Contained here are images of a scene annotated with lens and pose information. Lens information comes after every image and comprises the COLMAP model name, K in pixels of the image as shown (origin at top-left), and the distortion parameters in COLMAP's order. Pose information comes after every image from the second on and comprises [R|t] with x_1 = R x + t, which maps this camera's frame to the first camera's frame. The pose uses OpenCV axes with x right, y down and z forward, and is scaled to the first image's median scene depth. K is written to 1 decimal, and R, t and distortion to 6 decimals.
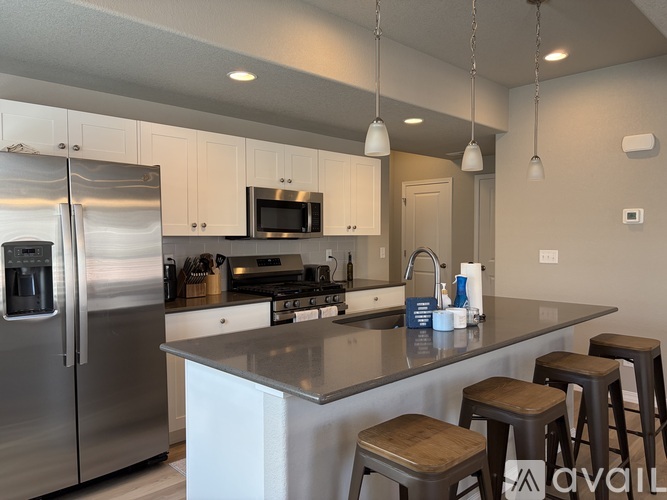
lens RADIAL K [[510.1, 0, 333.5], [0, 510.1, 250.0], [0, 0, 1]] dist [0.077661, -0.004775]
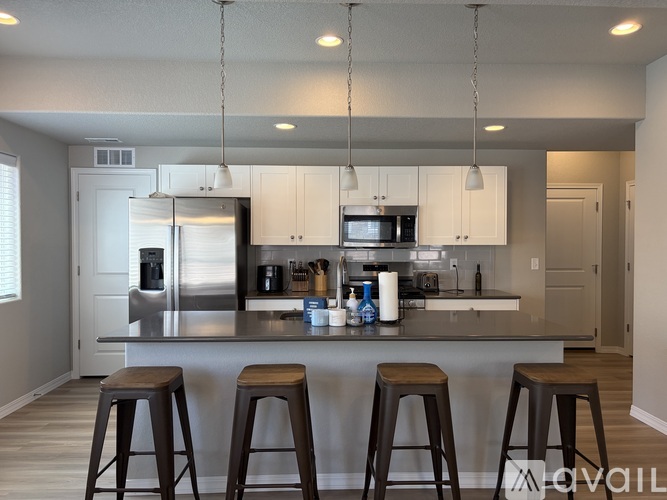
lens RADIAL K [[510.1, 0, 333.5], [0, 510.1, 250.0], [0, 0, 1]] dist [0.077661, -0.004775]
pose [[0.739376, 0.012219, -0.673182, 0.643099], [-0.023047, 0.999709, -0.007167, -0.007111], [0.672898, 0.020814, 0.739442, 0.084888]]
